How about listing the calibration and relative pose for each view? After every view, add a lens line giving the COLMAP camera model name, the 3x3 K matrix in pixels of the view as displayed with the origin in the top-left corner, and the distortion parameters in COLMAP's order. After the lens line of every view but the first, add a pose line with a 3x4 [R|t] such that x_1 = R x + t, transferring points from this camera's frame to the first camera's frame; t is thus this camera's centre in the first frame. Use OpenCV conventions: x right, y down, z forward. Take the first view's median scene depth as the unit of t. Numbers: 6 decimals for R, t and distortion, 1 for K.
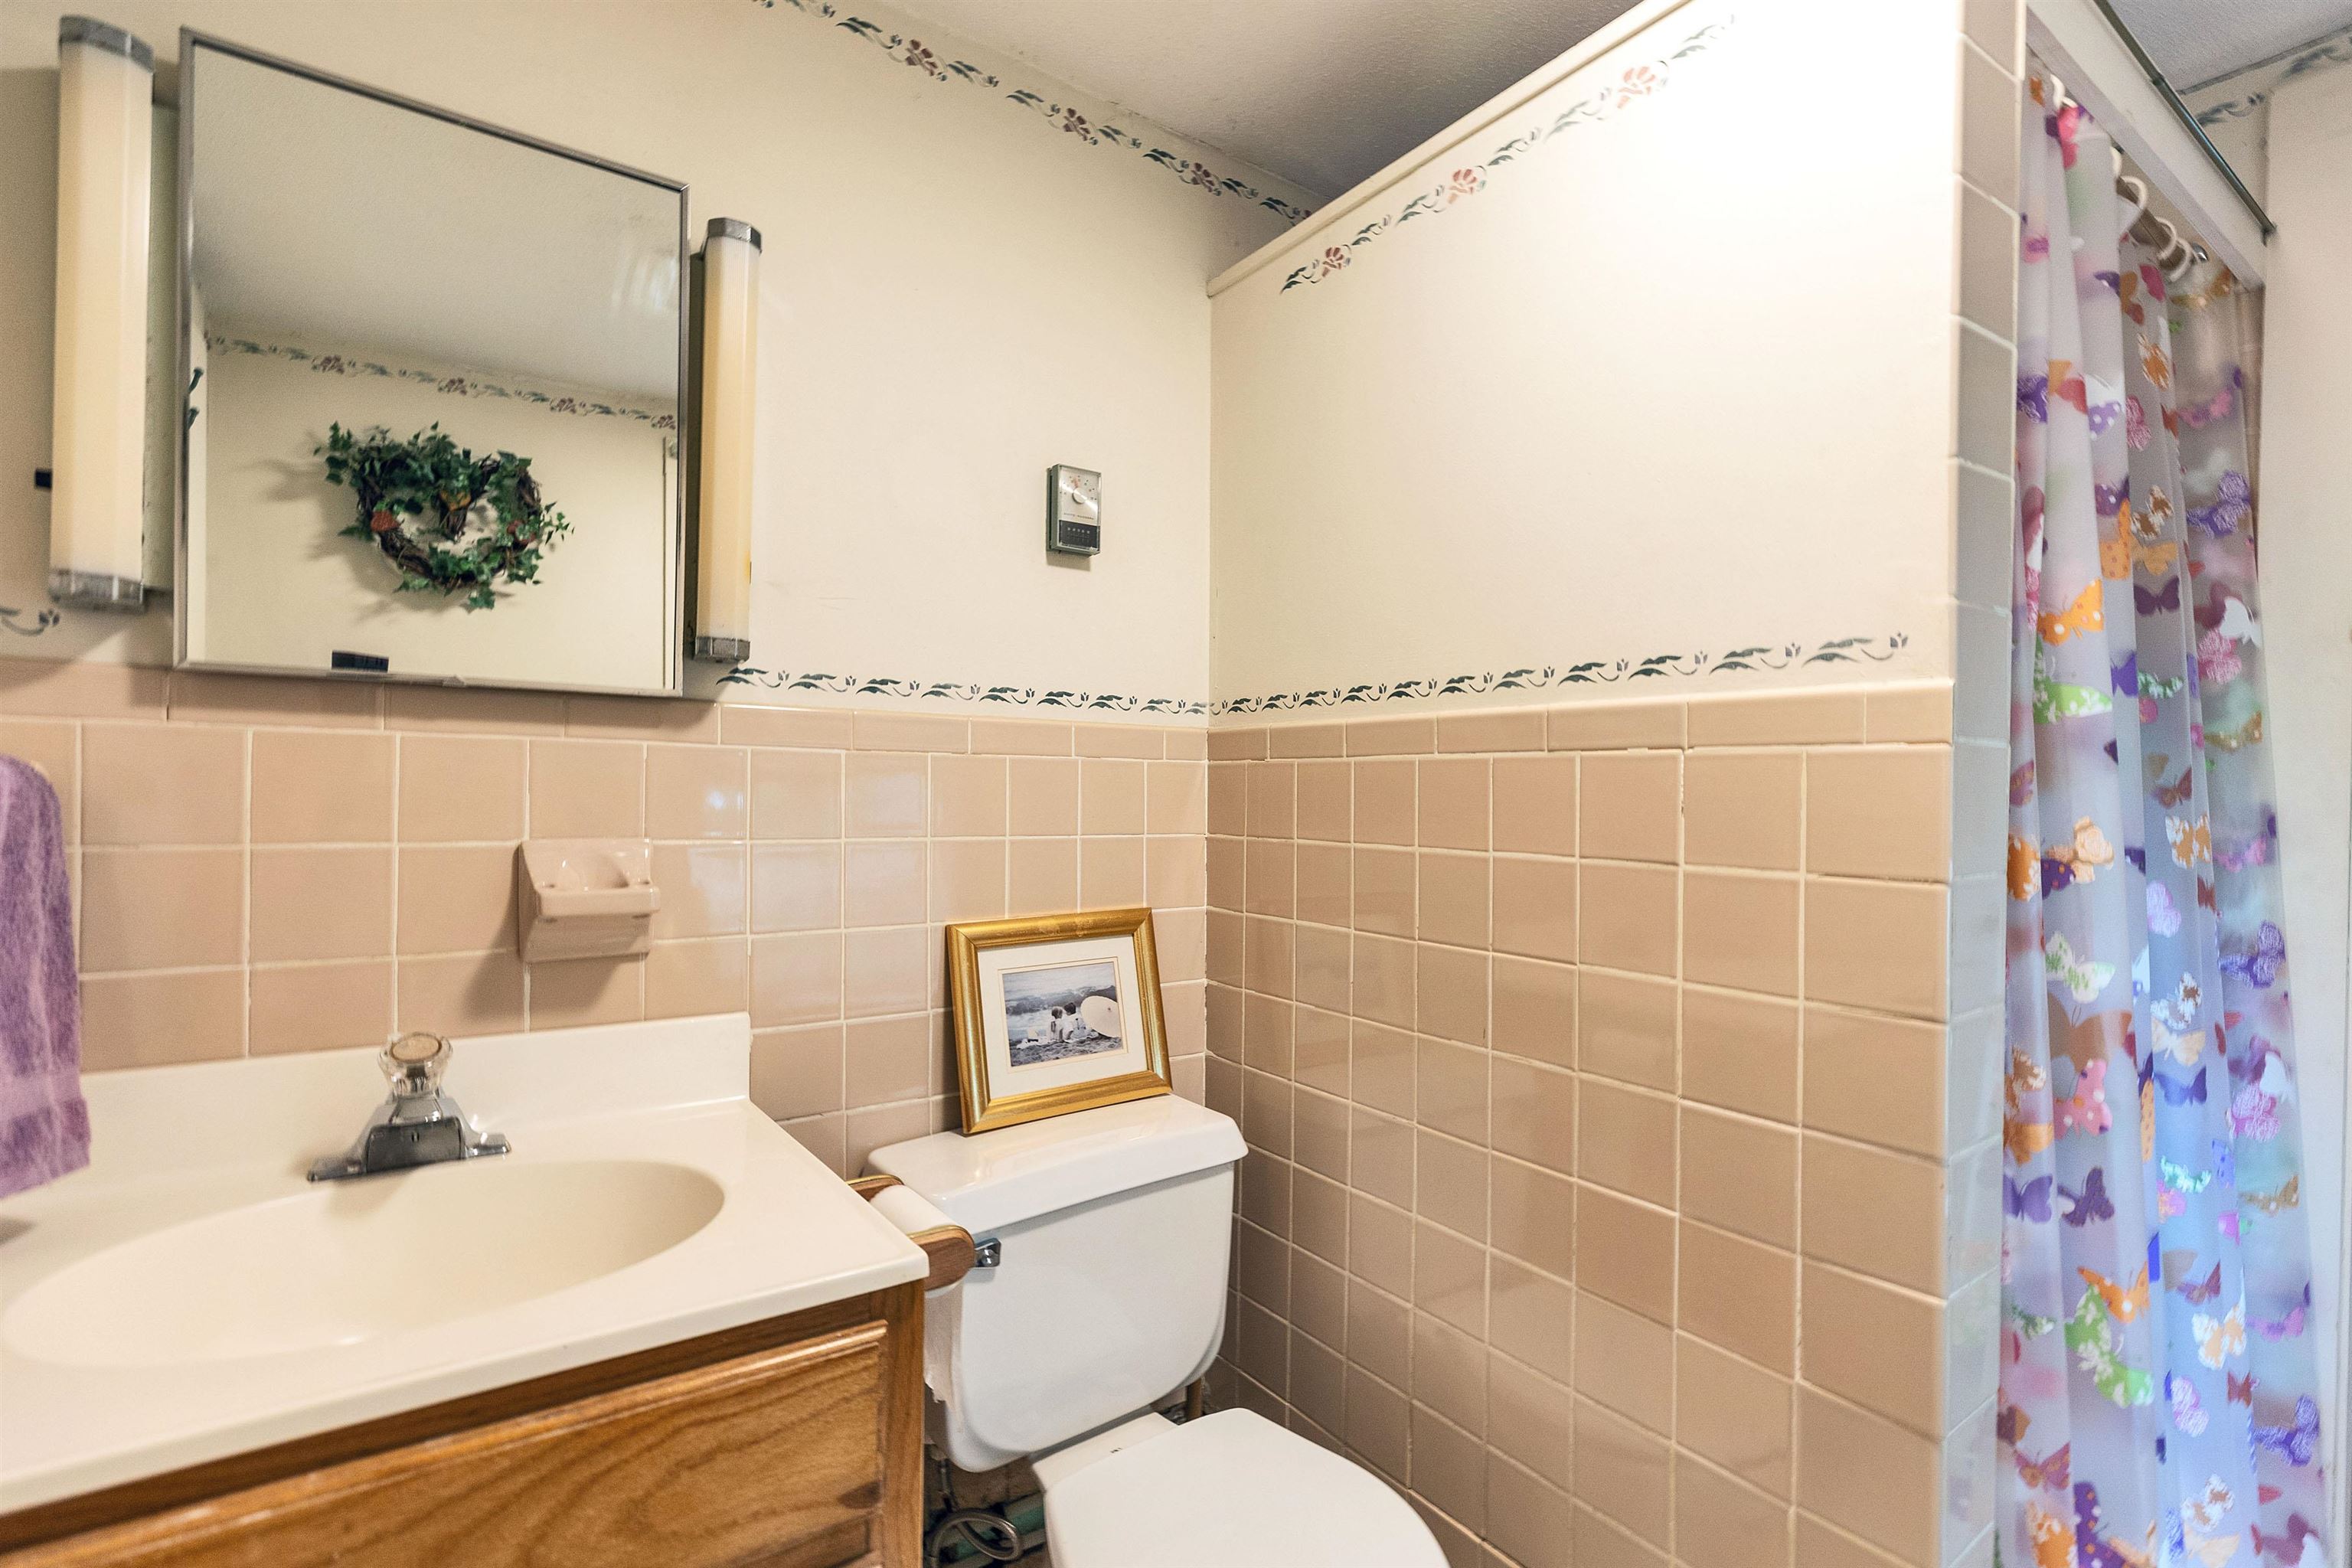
lens RADIAL K [[1083.1, 0, 1177.6], [0, 1083.1, 805.5], [0, 0, 1]] dist [0.000968, -0.000163]
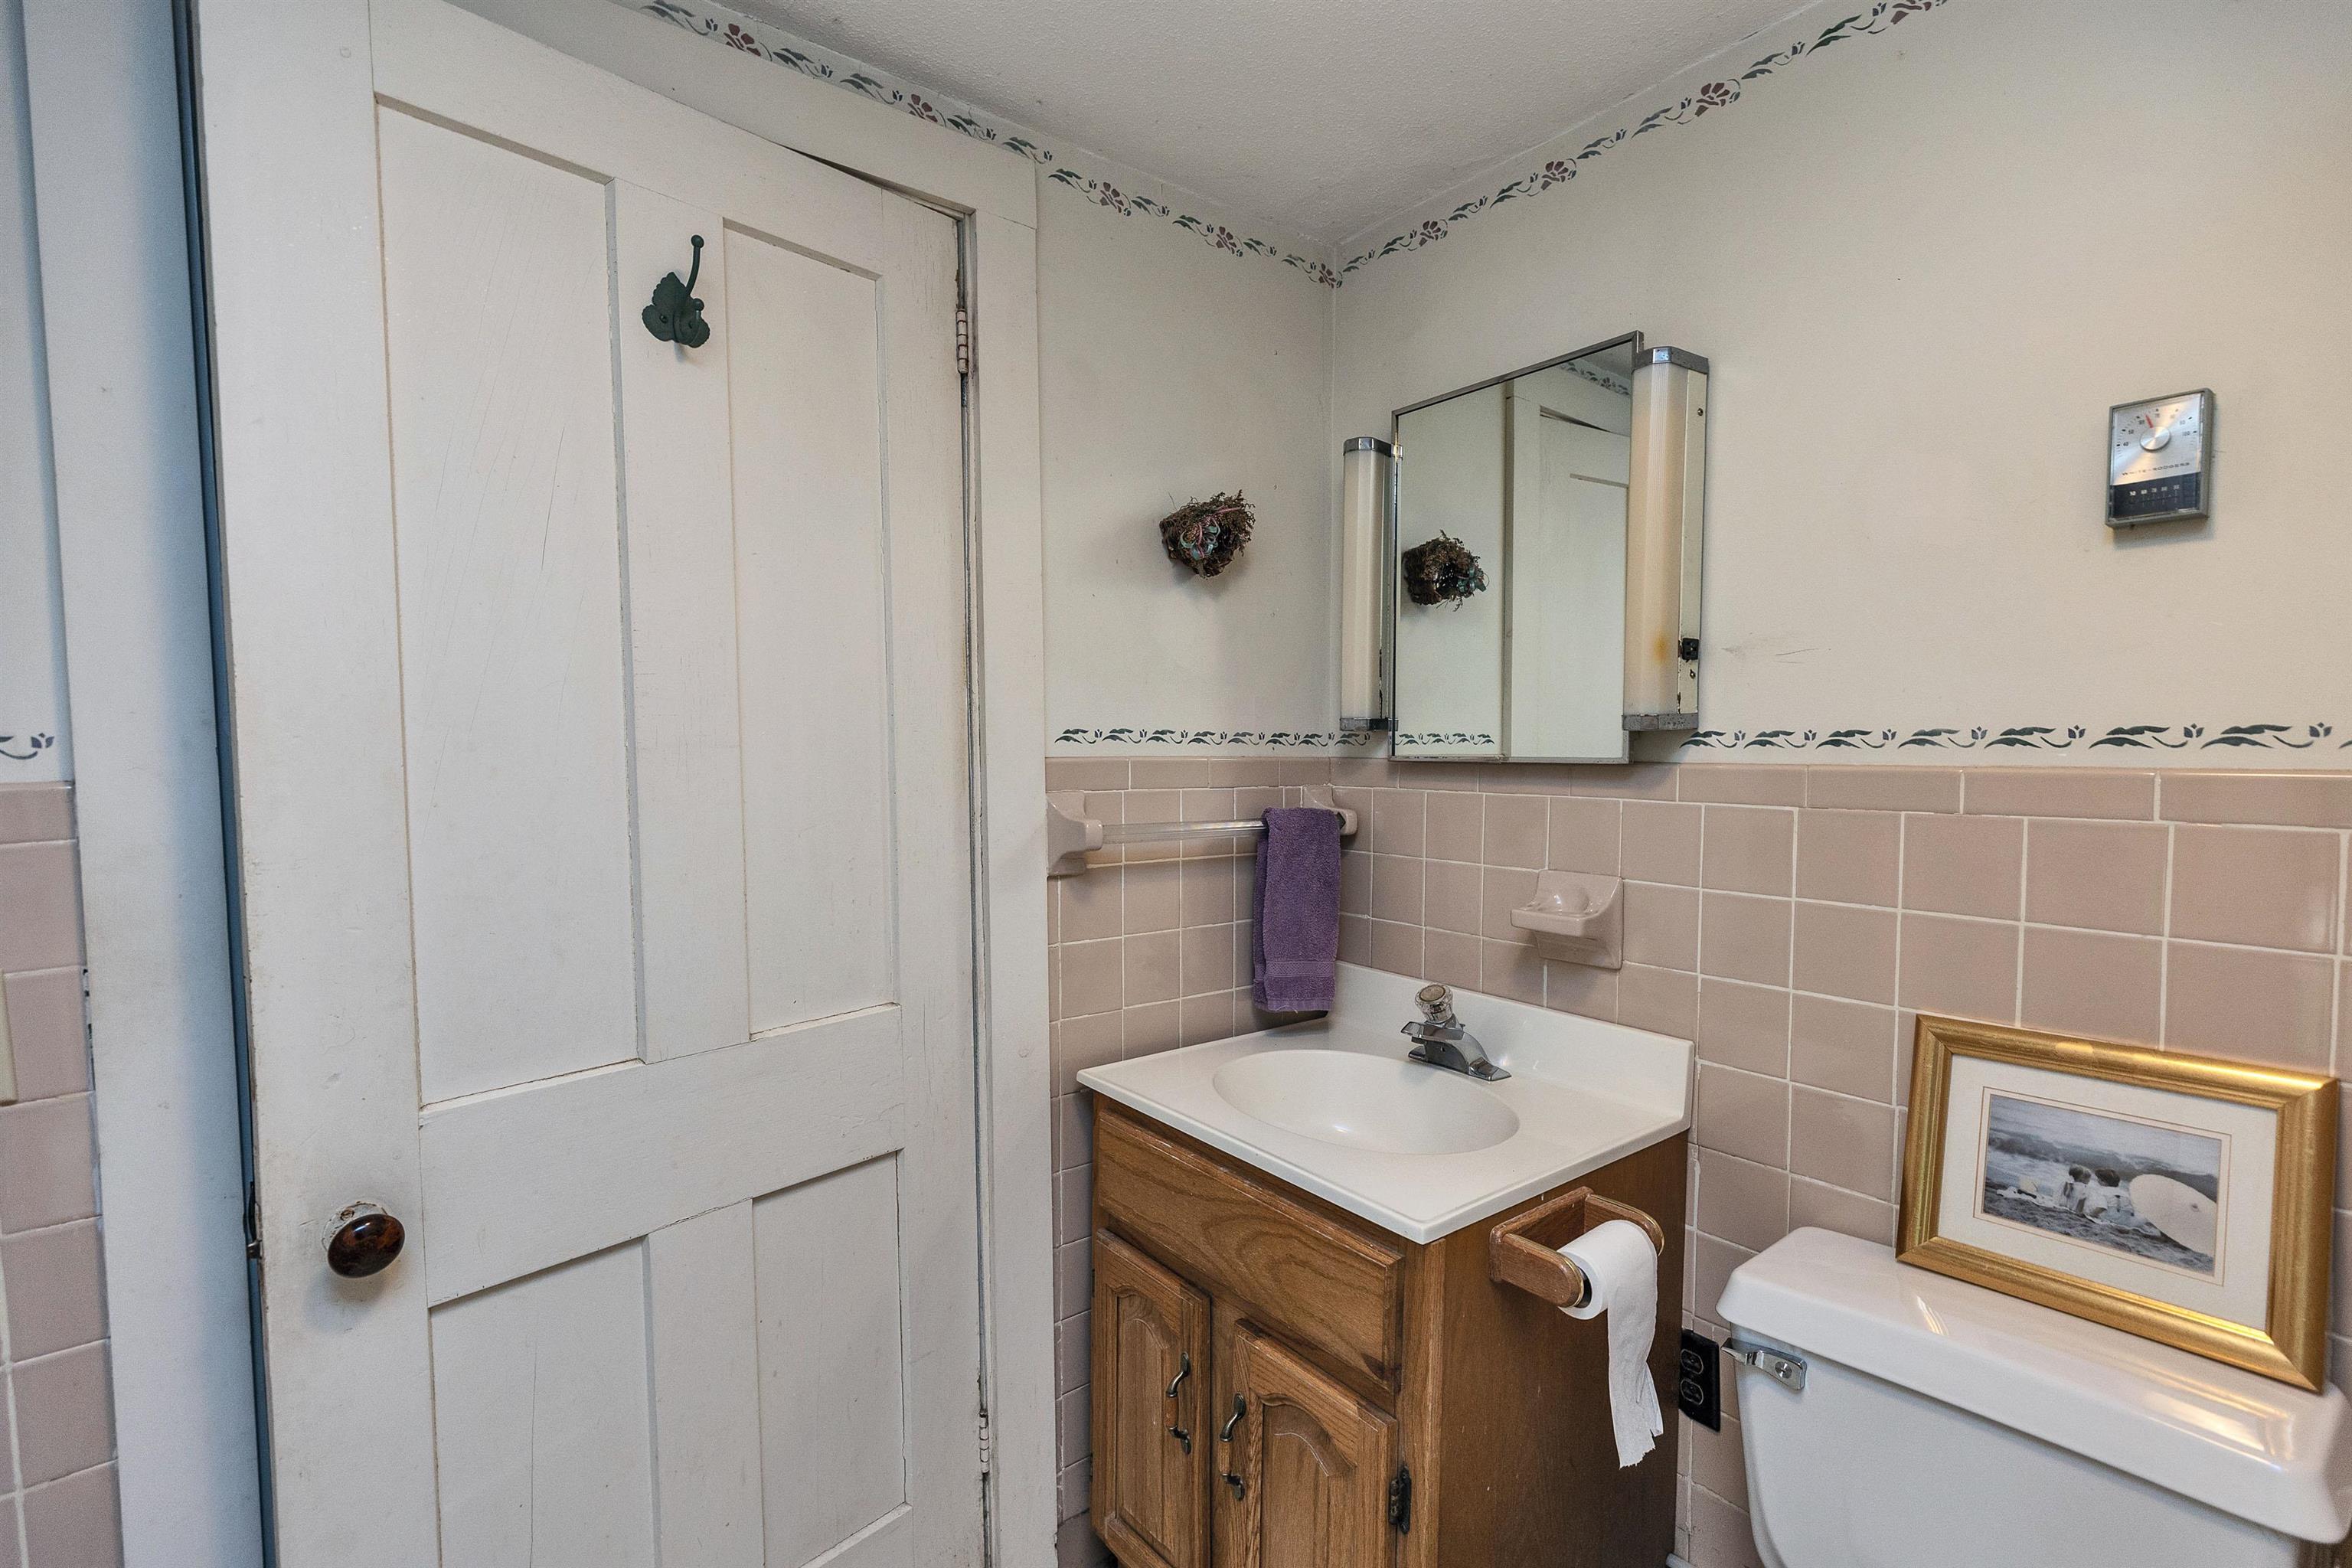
lens RADIAL K [[1057.9, 0, 1176.6], [0, 1057.9, 793.3], [0, 0, 1]] dist [0.004017, -0.000318]
pose [[0.040961, 0.031963, -0.998649, 0.632879], [-0.008867, 0.999460, 0.031625, -0.090315], [0.999121, 0.007559, 0.041222, 0.407499]]
